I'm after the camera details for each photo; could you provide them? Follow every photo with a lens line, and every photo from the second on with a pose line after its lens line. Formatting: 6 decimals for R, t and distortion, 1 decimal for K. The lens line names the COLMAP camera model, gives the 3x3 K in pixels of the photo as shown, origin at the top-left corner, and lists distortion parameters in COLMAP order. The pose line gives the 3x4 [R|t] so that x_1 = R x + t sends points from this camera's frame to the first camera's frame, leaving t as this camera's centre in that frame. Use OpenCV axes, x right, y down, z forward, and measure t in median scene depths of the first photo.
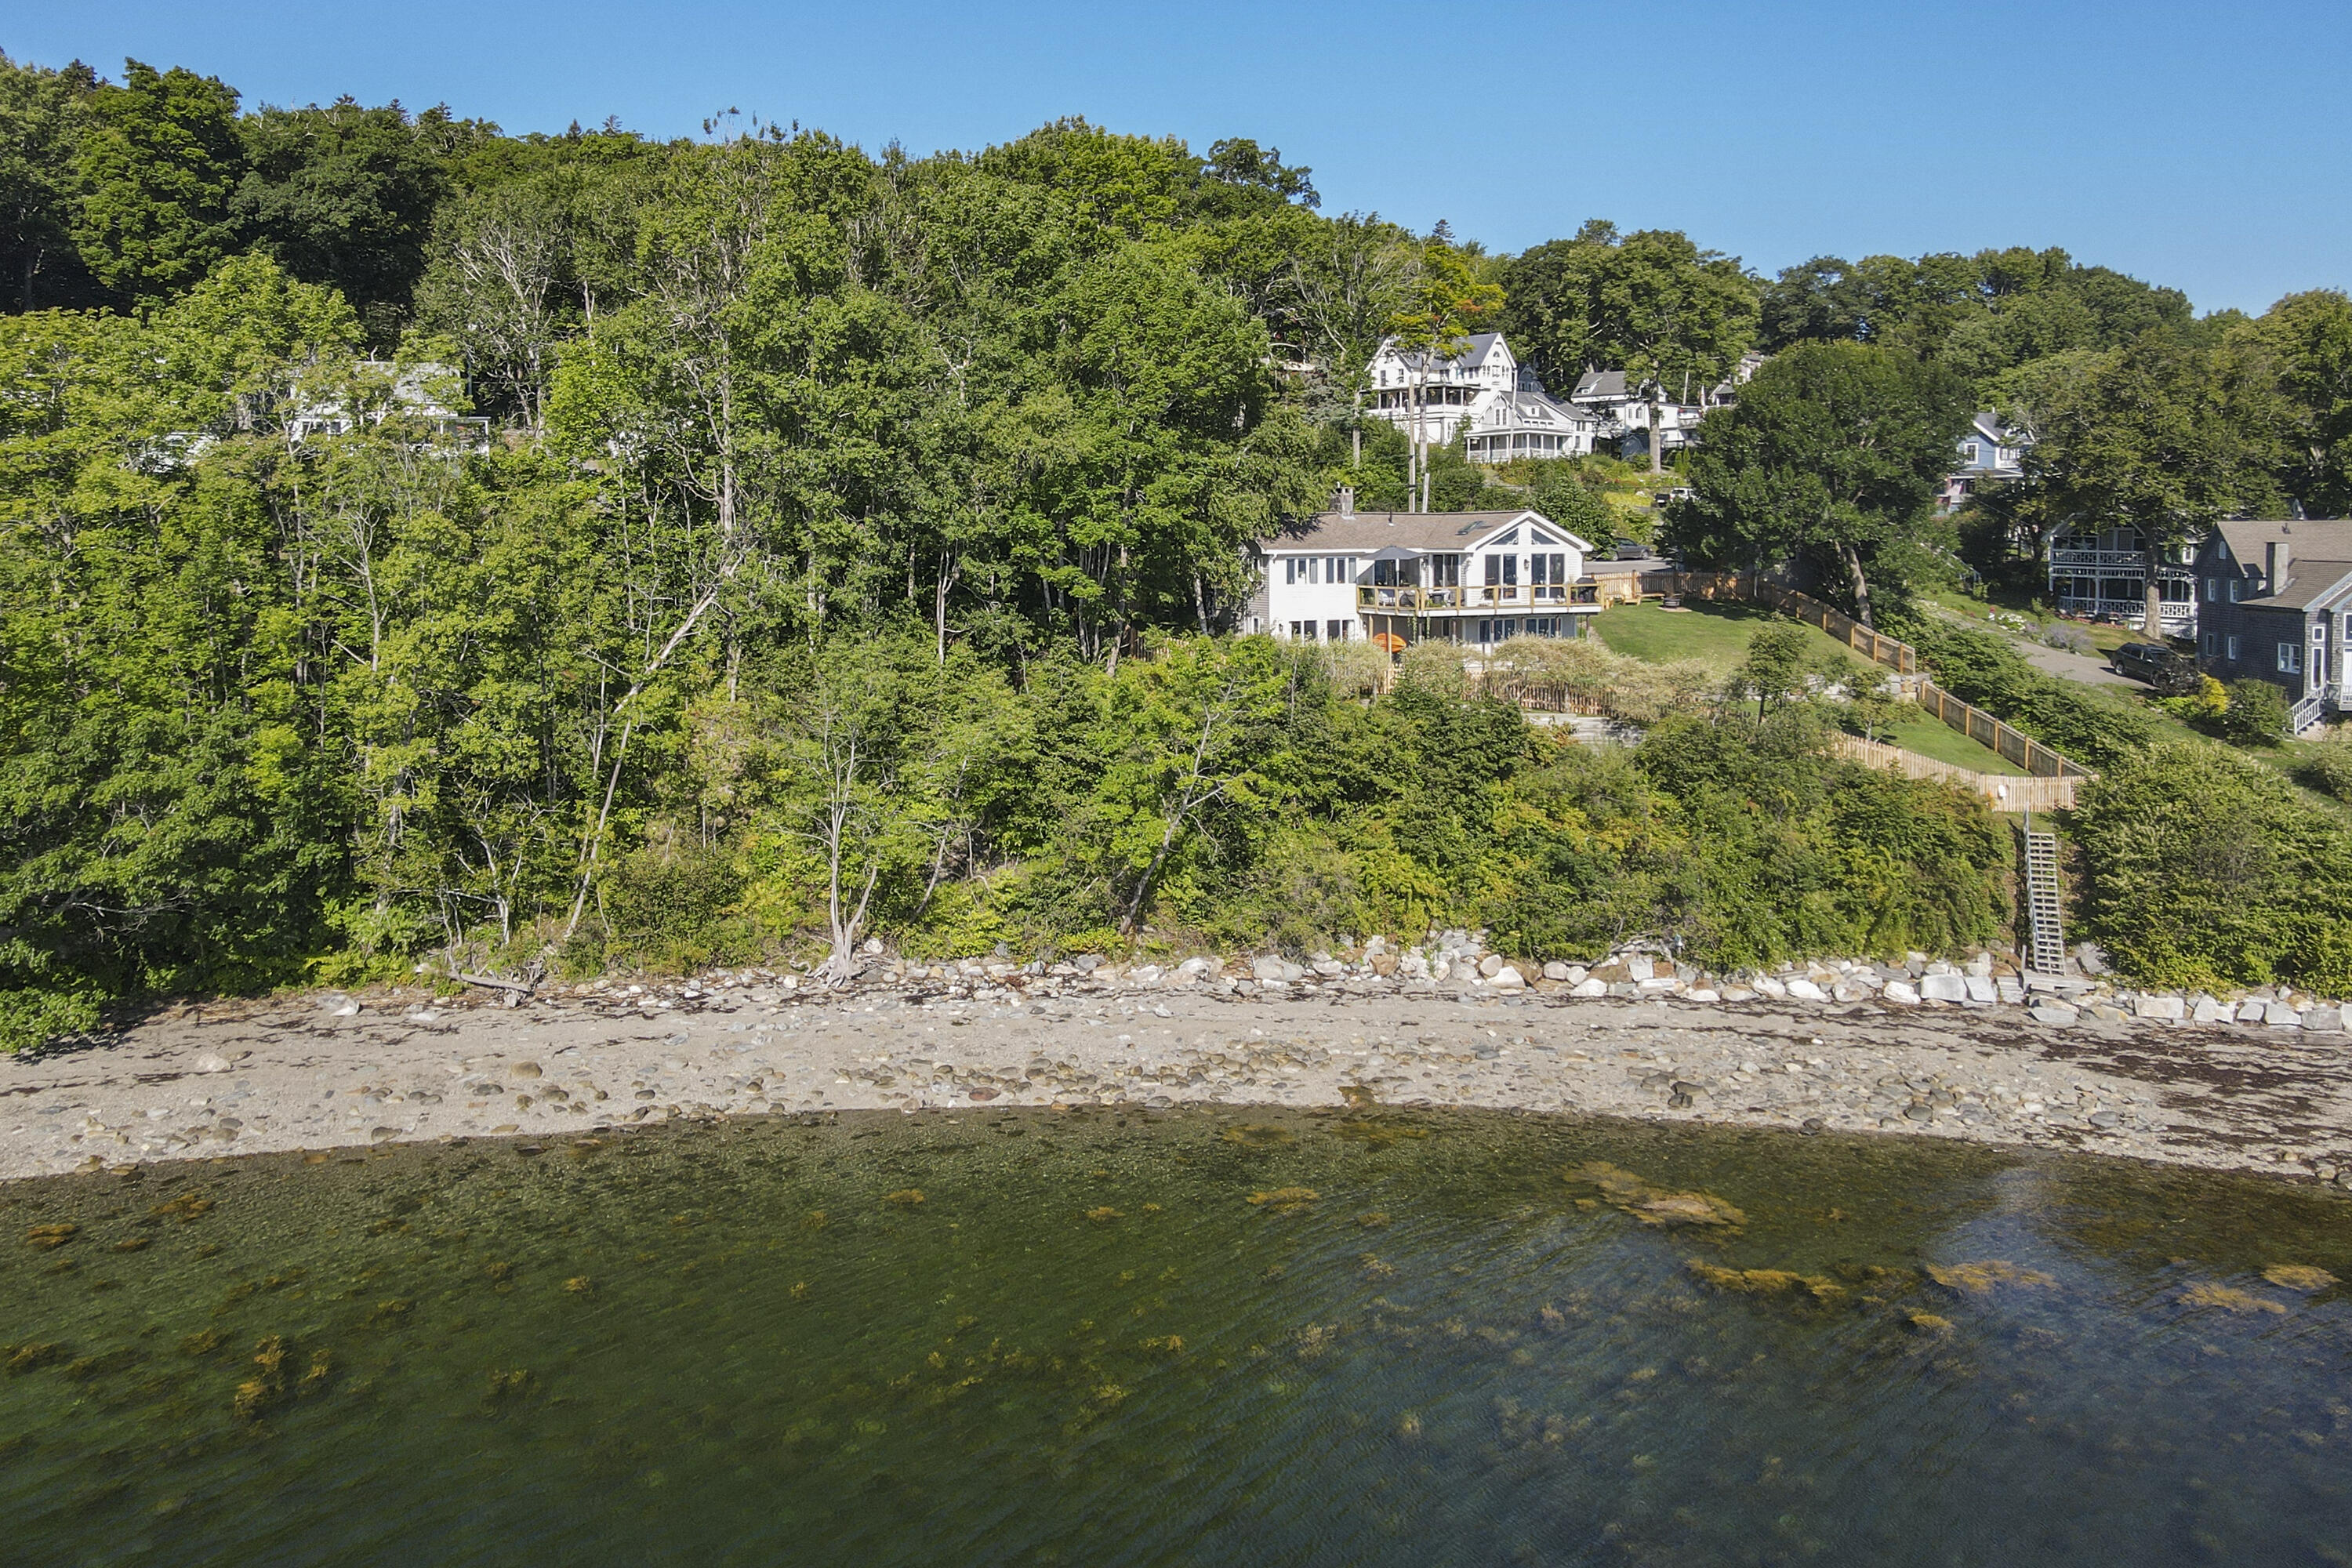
lens RADIAL K [[1834.5, 0, 1129.8], [0, 1834.5, 622.6], [0, 0, 1]] dist [0.015723, 0.010321]
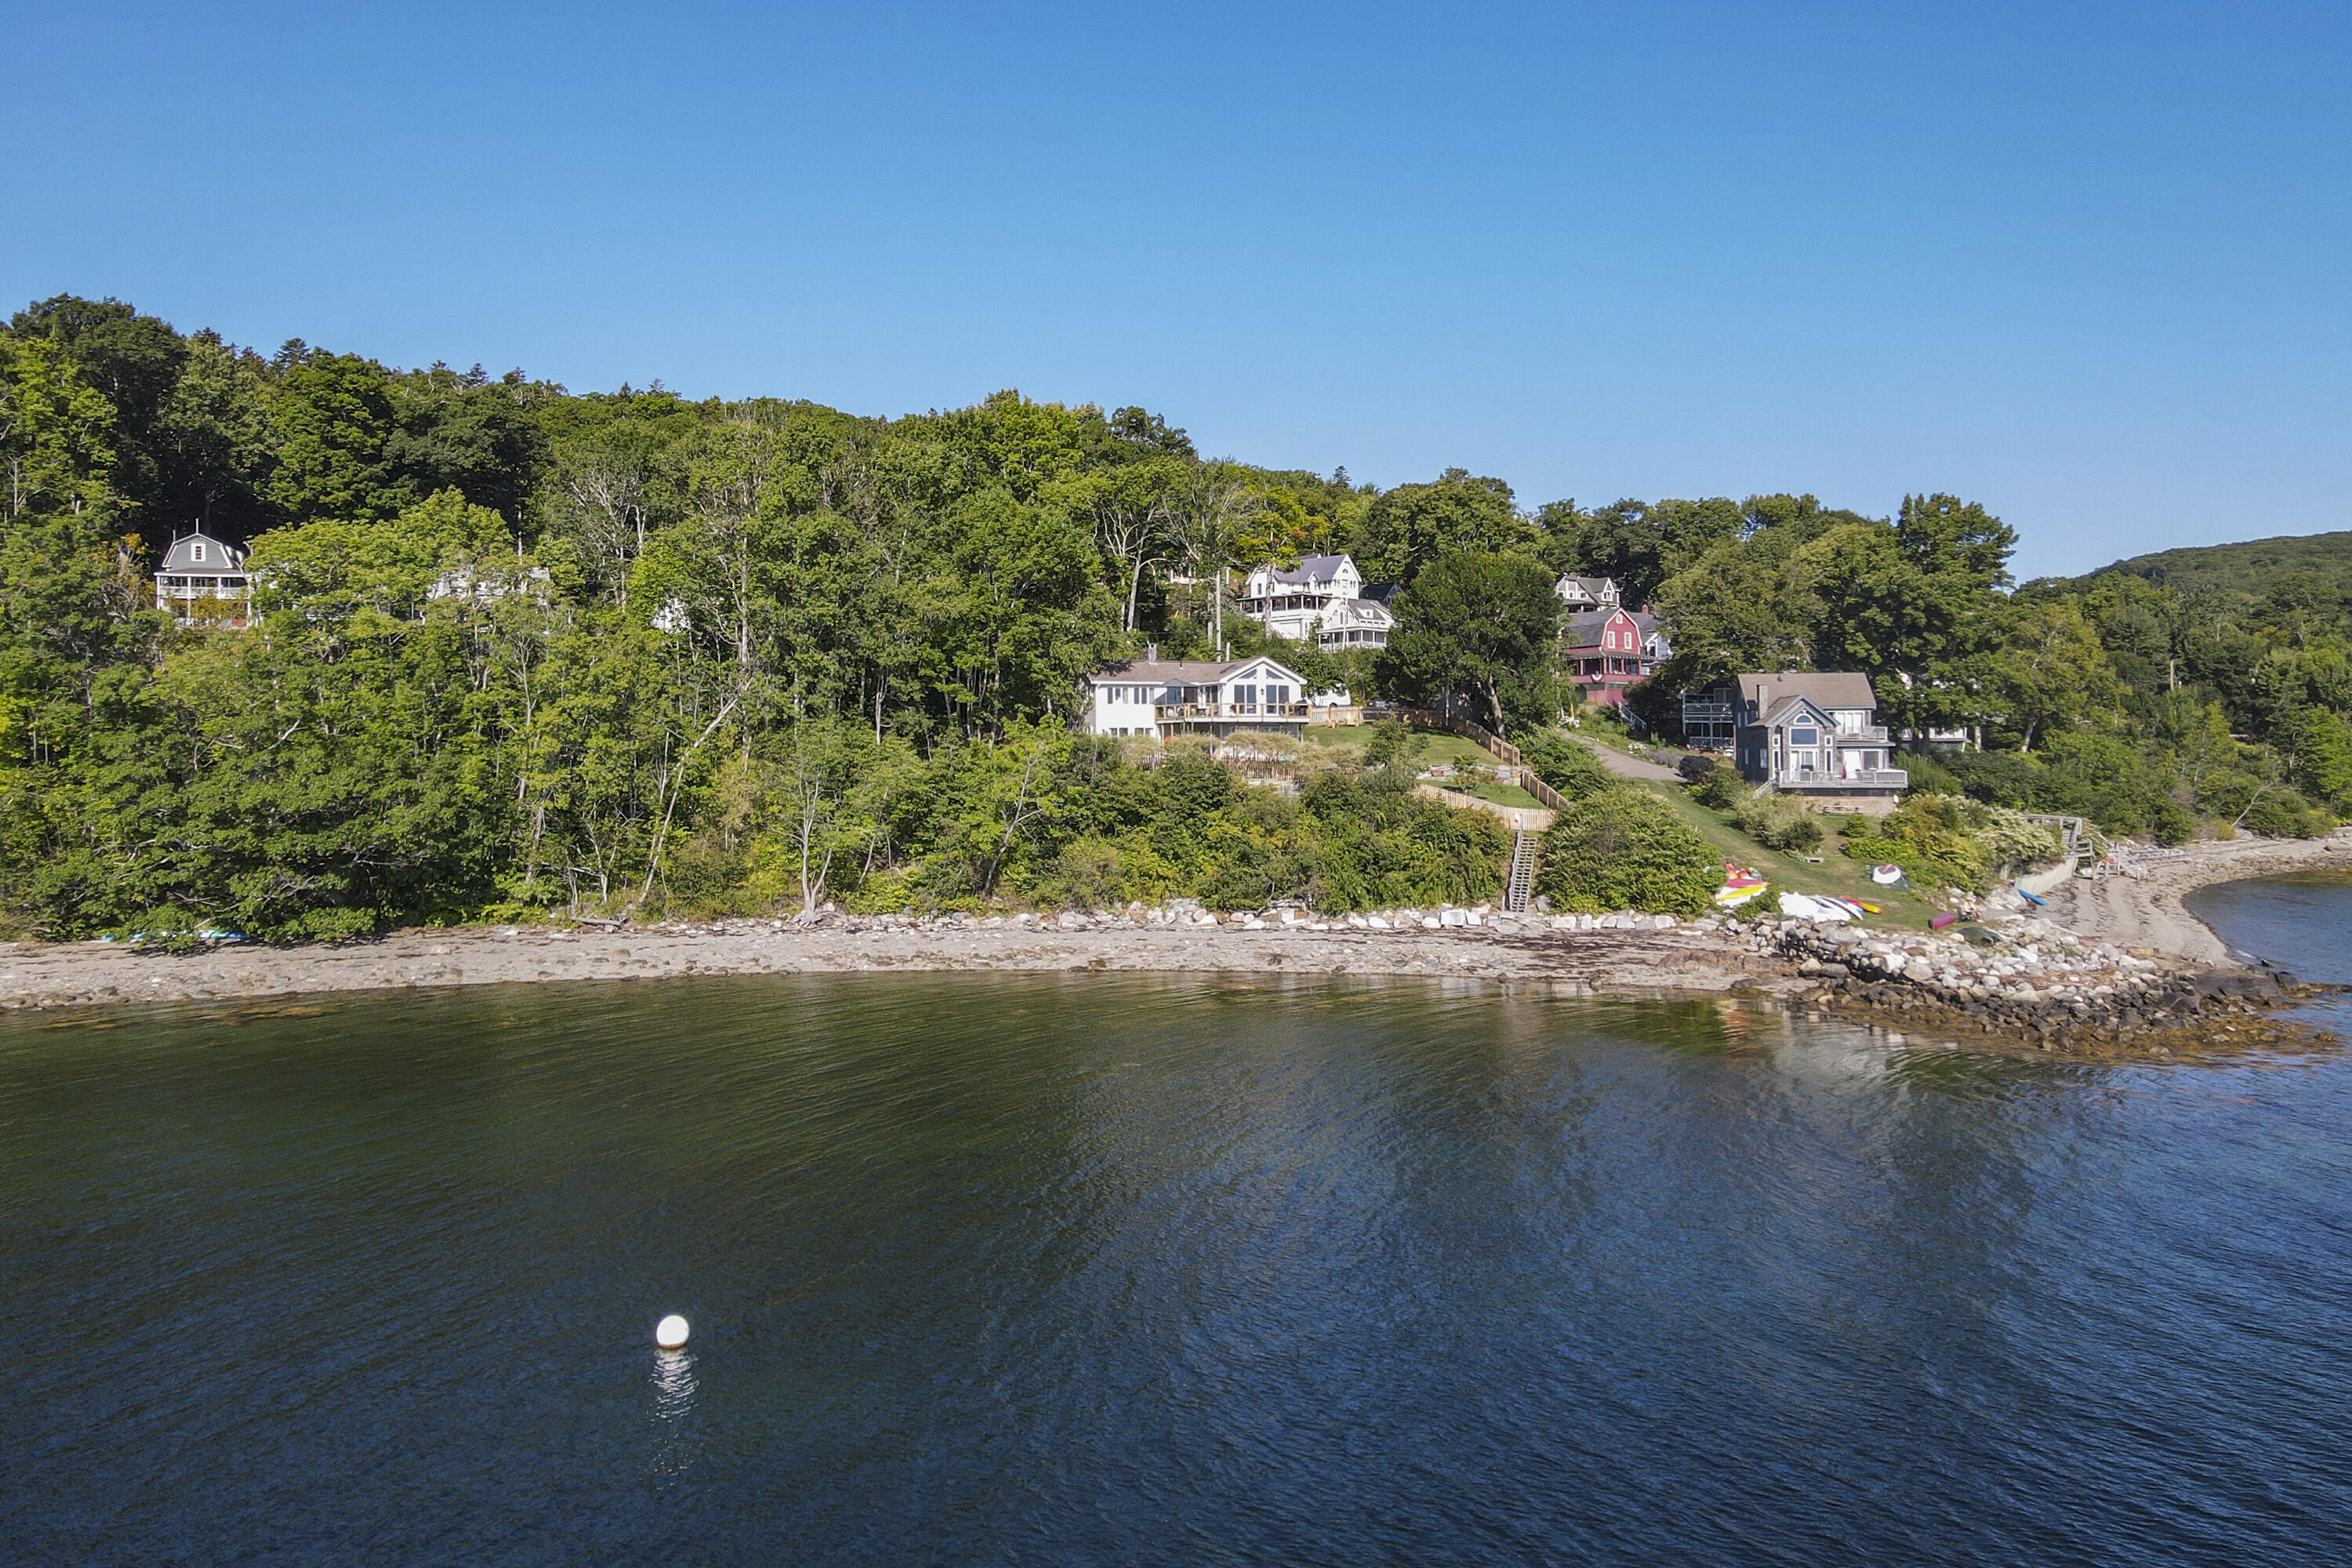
lens RADIAL K [[1728.5, 0, 1174.9], [0, 1728.5, 747.9], [0, 0, 1]] dist [0.010462, 0.005727]
pose [[0.999613, 0.003189, 0.027623, 0.117864], [-0.001752, 0.998650, -0.051909, 0.105753], [-0.027751, 0.051840, 0.998270, -0.521767]]
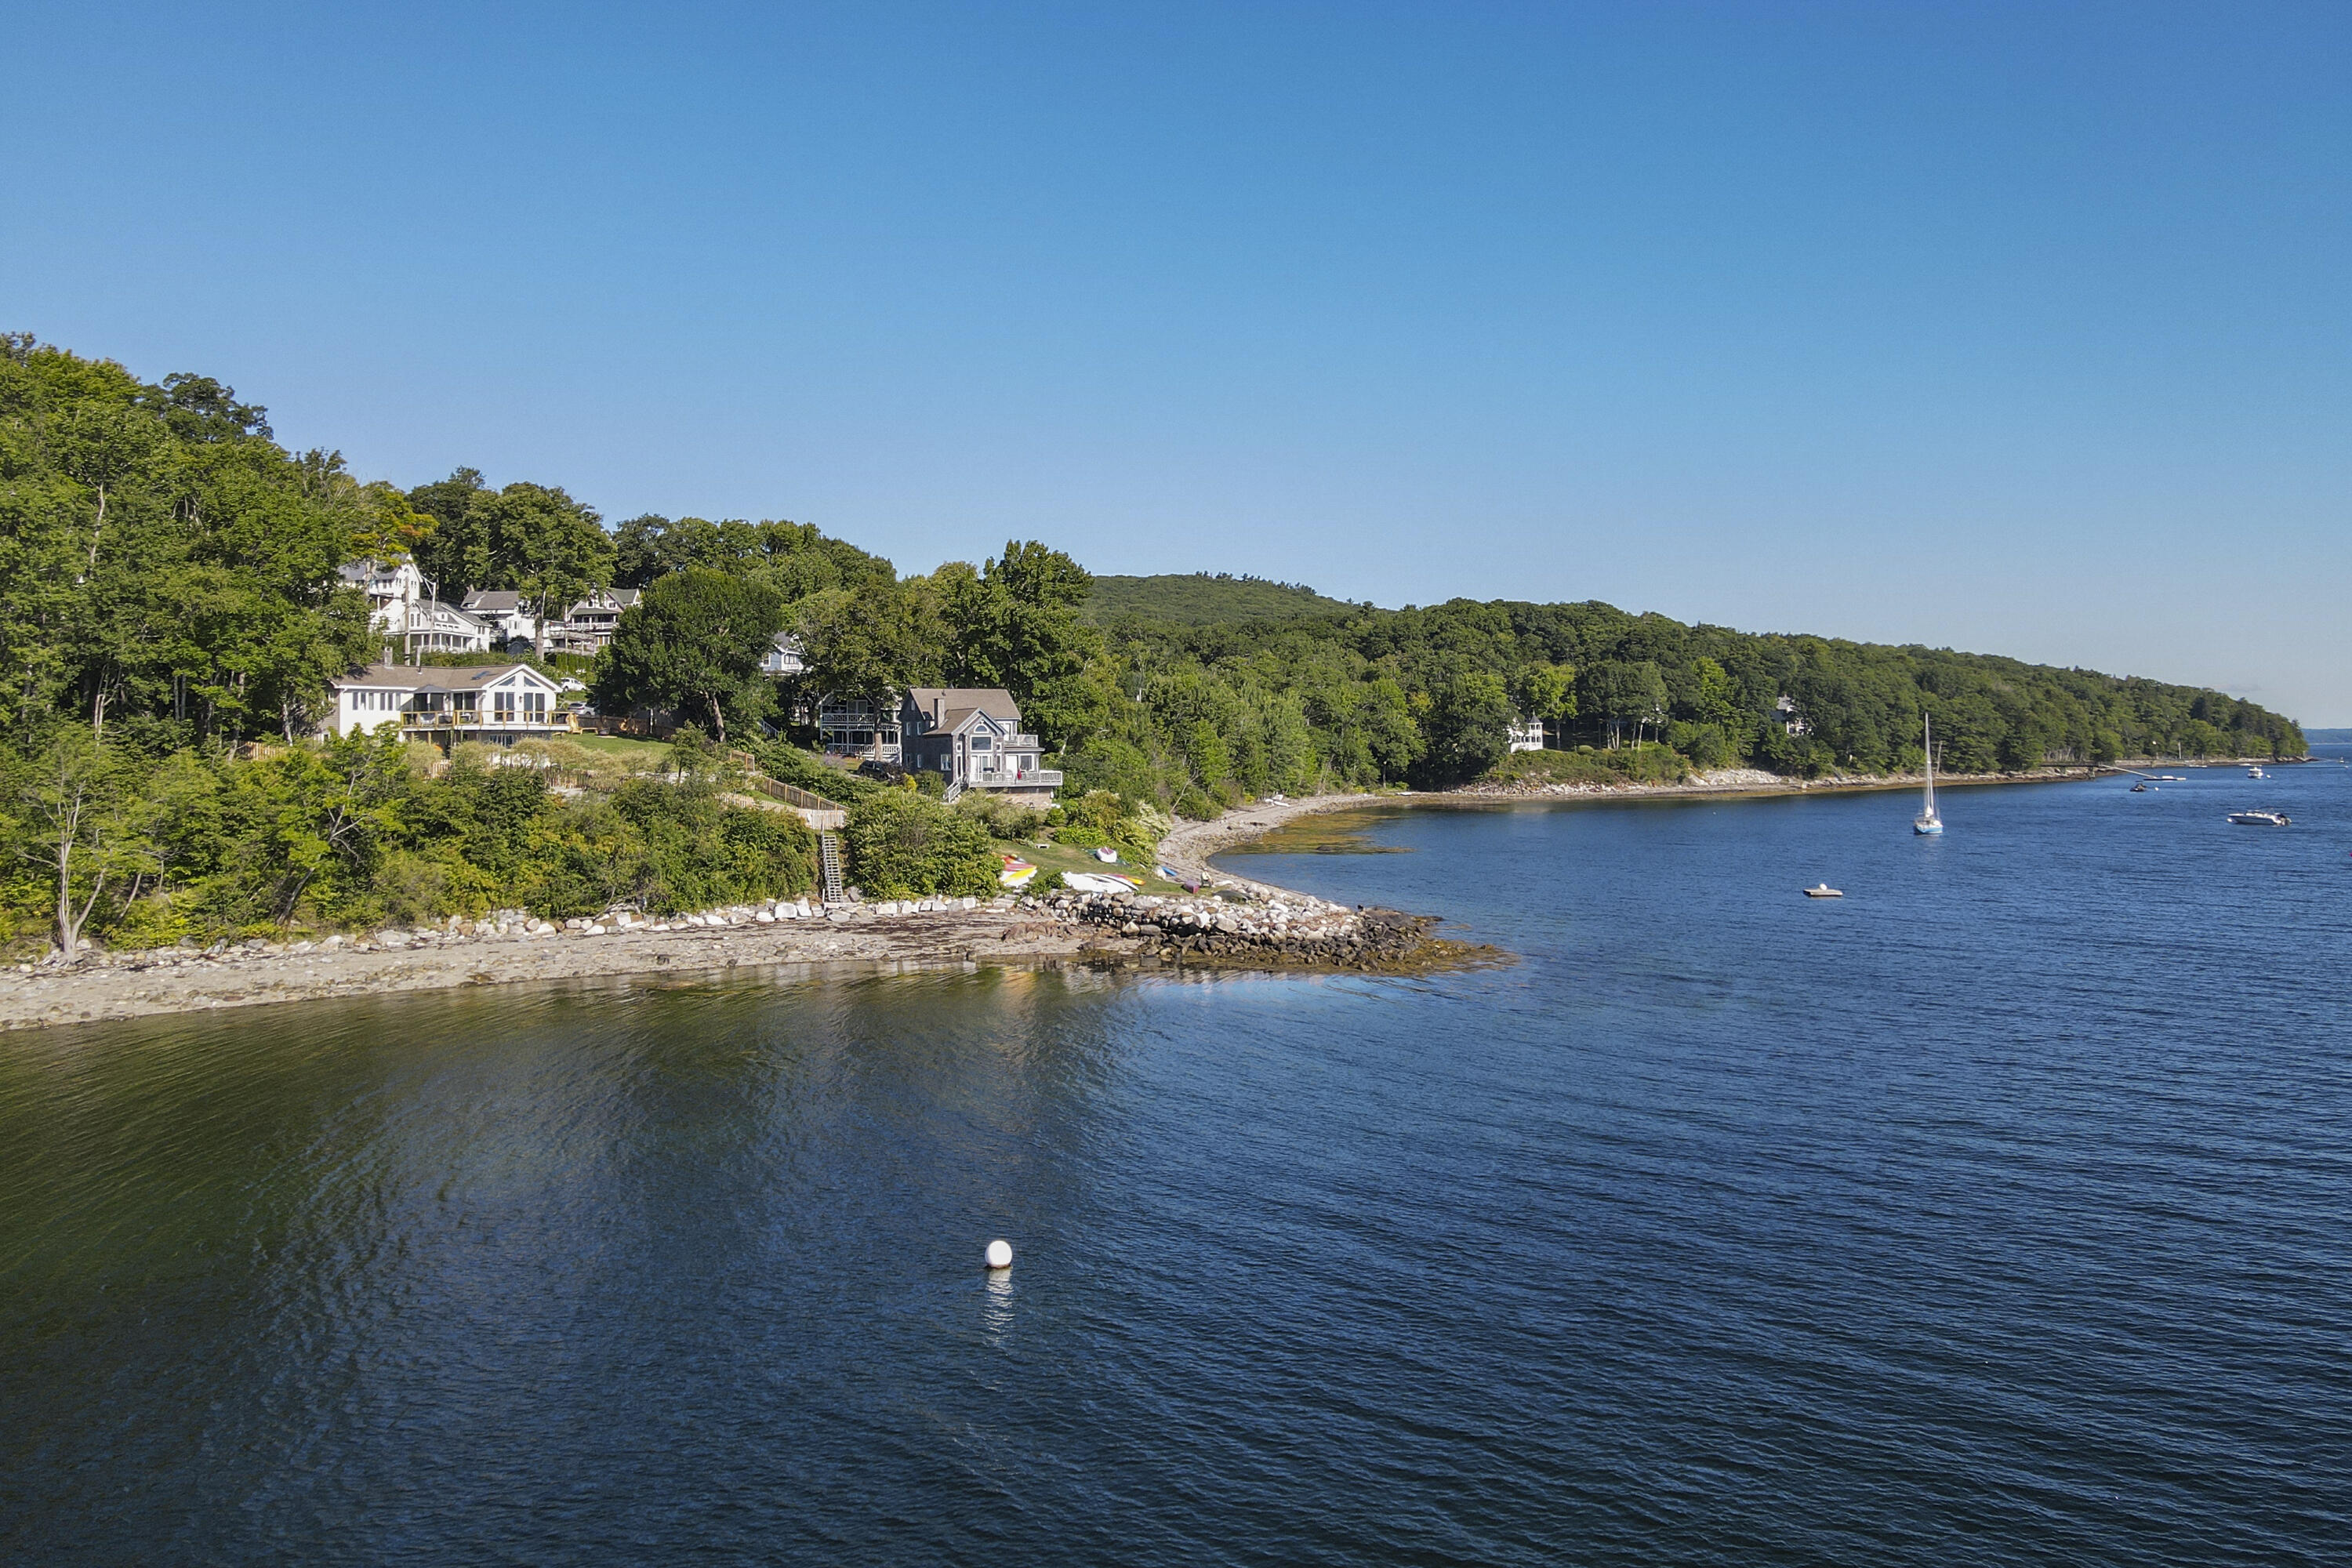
lens RADIAL K [[1706.7, 0, 1134.2], [0, 1706.7, 703.7], [0, 0, 1]] dist [-0.000331, 0.079021]
pose [[0.792285, 0.016236, 0.609935, -0.288250], [0.033723, 0.996953, -0.070343, 0.104222], [-0.609218, 0.076301, 0.789323, -0.510136]]
